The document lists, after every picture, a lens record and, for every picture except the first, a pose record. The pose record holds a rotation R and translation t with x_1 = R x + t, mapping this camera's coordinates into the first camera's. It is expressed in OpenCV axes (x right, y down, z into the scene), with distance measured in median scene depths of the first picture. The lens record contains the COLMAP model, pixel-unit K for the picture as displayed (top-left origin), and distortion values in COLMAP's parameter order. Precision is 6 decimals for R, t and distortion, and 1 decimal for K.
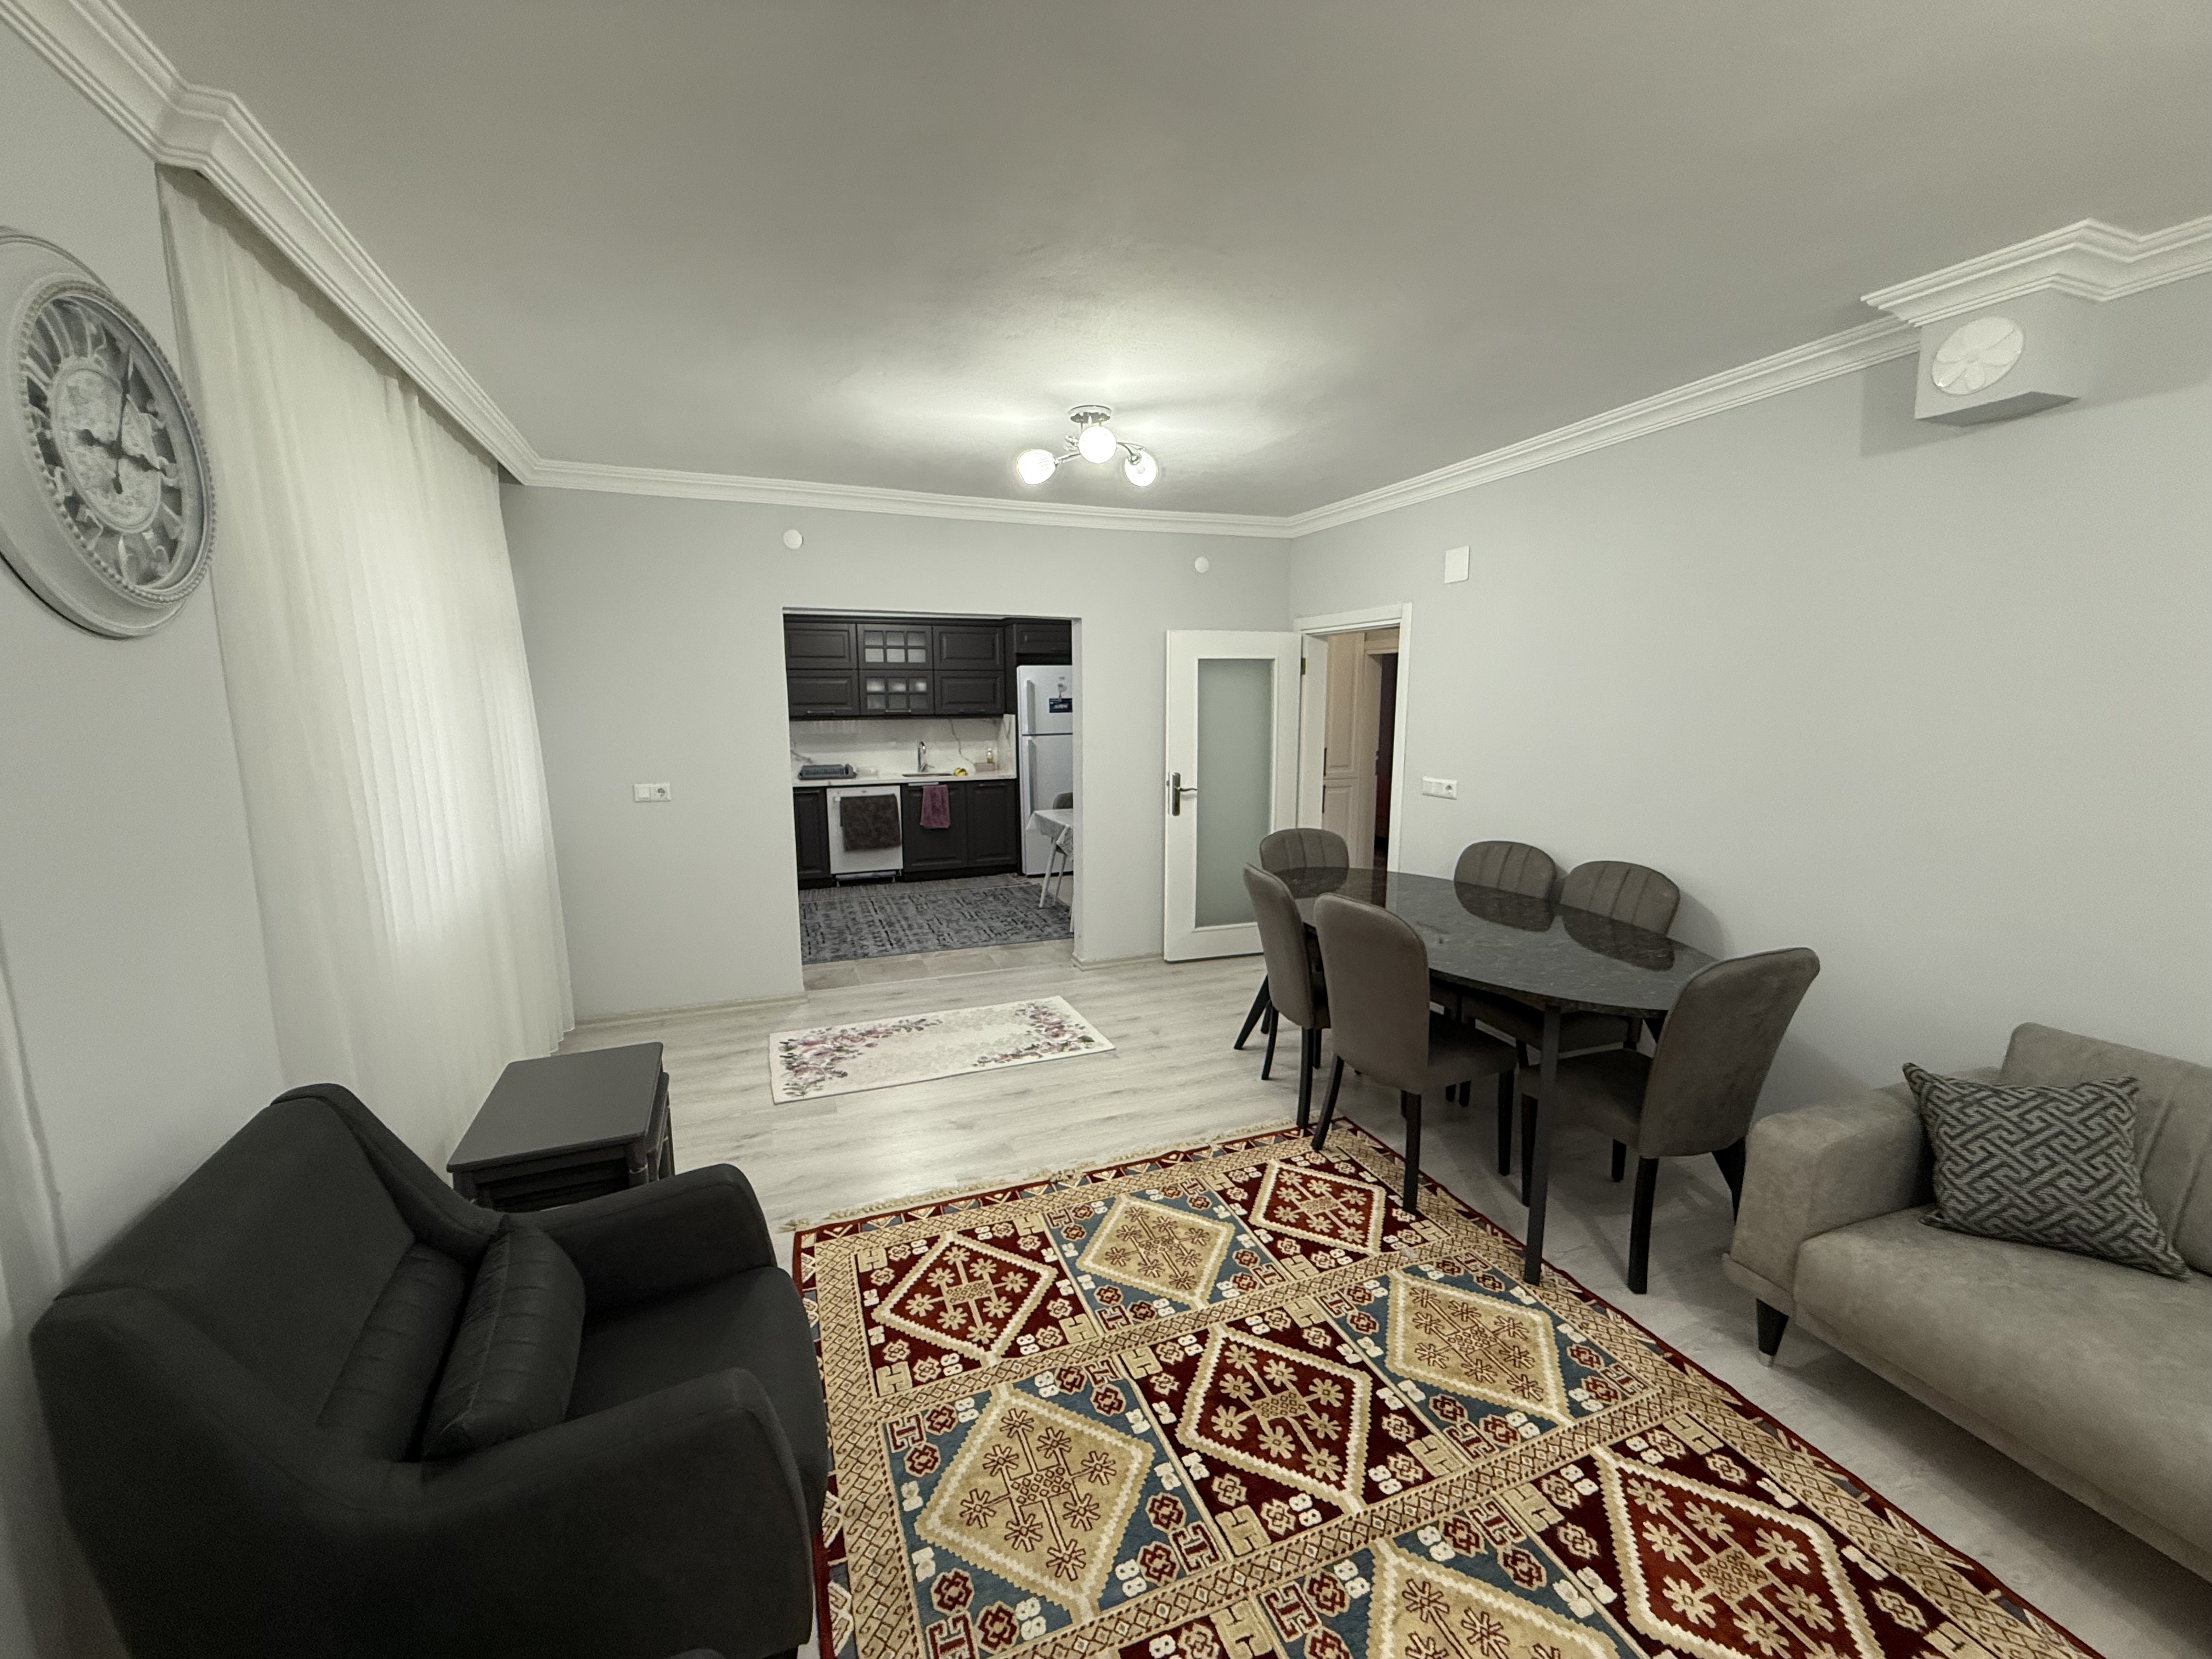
lens RADIAL K [[881.2, 0, 1091.6], [0, 881.2, 831.7], [0, 0, 1]] dist [0.001956, -0.000228]
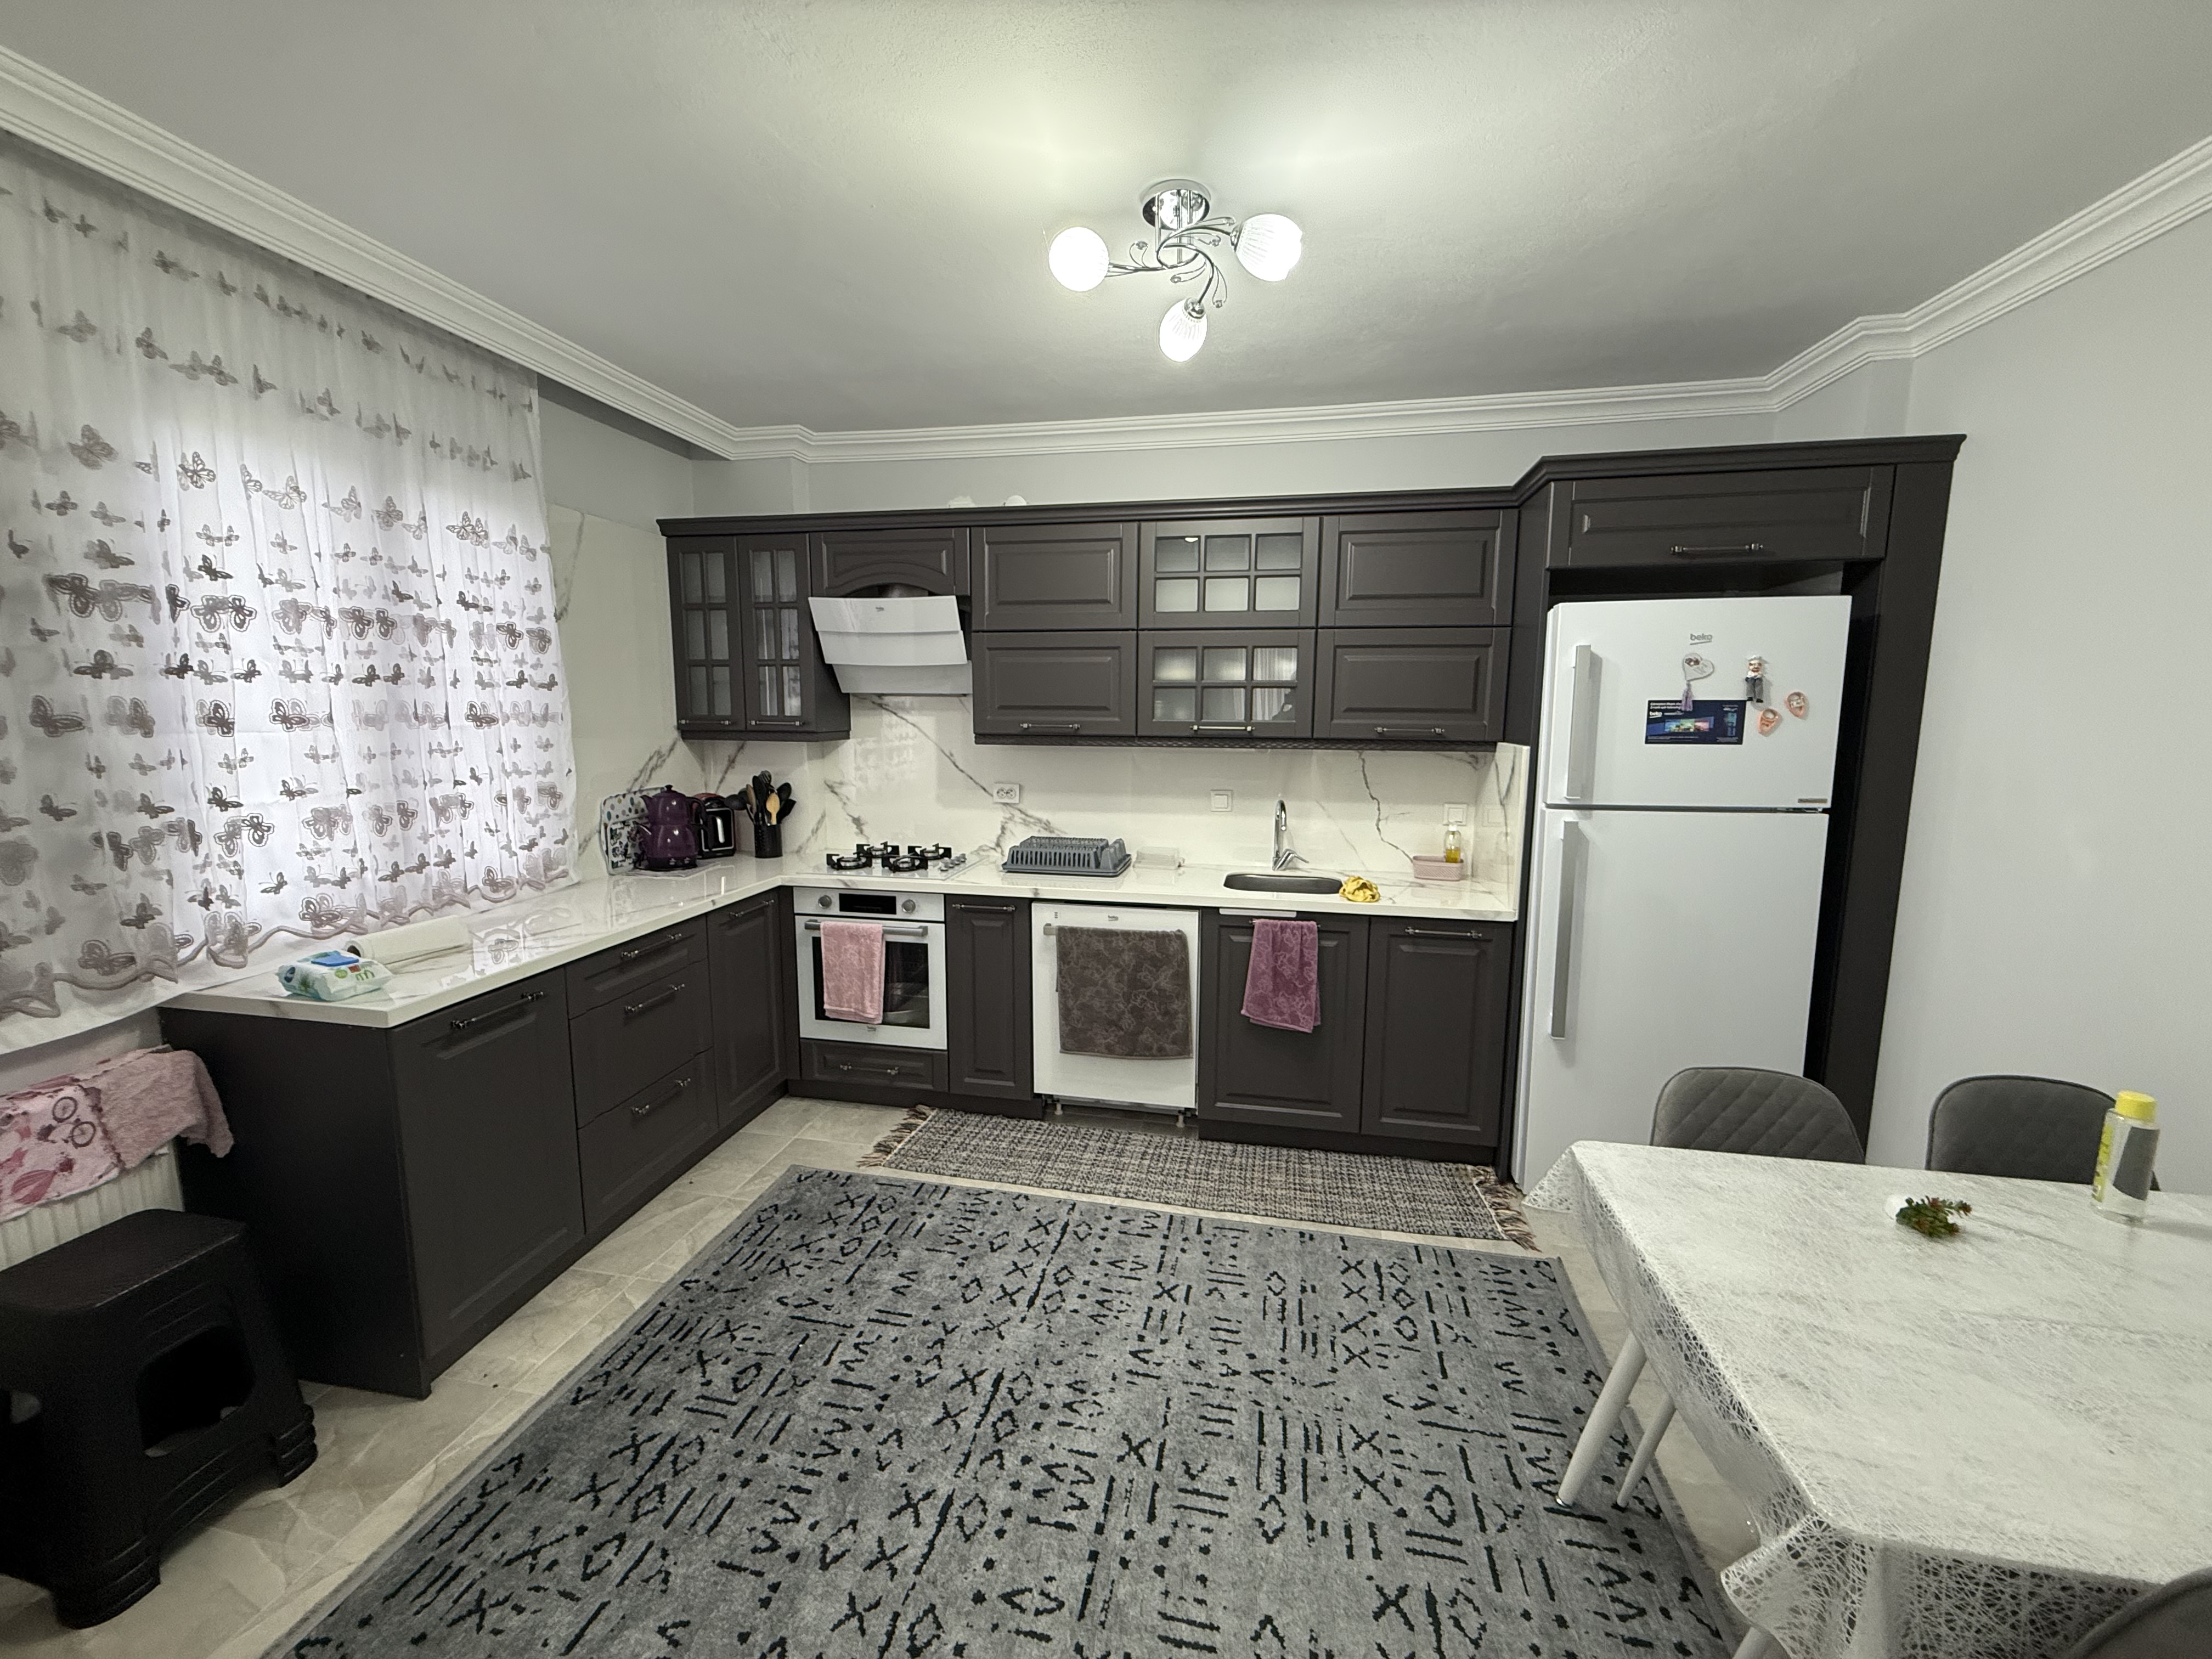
lens RADIAL K [[881.2, 0, 1105.1], [0, 881.2, 827.7], [0, 0, 1]] dist [0.001956, -0.000228]
pose [[0.854734, 0.079988, -0.512867, -0.048619], [-0.089479, 0.995969, 0.006210, -0.087197], [0.511296, 0.040583, 0.858446, 0.614506]]
